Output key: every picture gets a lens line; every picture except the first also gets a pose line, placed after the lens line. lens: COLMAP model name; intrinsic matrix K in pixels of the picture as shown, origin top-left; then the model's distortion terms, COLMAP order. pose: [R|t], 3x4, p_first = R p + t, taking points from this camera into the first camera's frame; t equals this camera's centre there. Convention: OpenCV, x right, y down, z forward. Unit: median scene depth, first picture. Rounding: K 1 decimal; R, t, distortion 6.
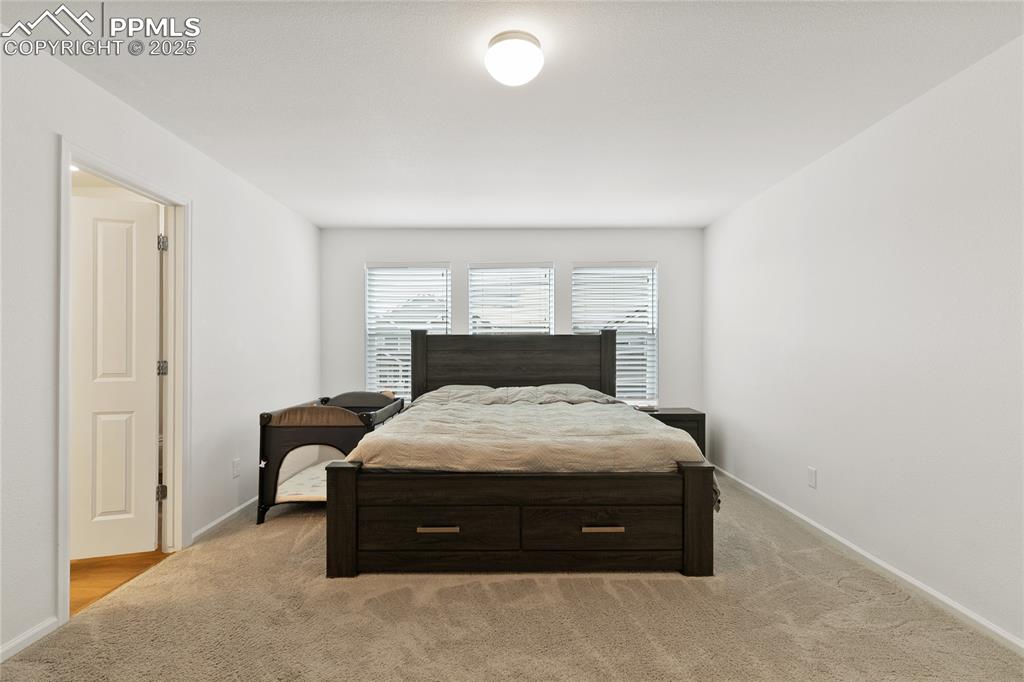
lens RADIAL K [[461.5, 0, 512.9], [0, 461.5, 345.2], [0, 0, 1]] dist [0.002654, -0.001490]
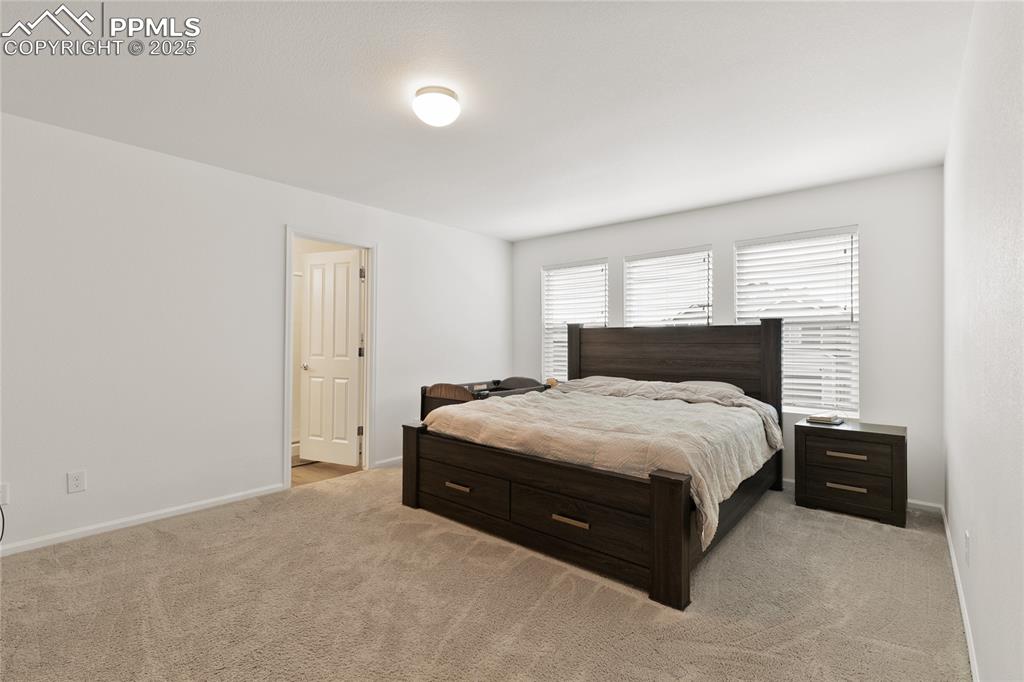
lens RADIAL K [[461.5, 0, 514.0], [0, 461.5, 333.8], [0, 0, 1]] dist [0.002654, -0.001490]
pose [[0.757999, -0.006759, -0.652220, 0.723624], [0.000278, 0.999950, -0.010040, 0.002907], [0.652255, 0.007429, 0.757963, 0.152372]]
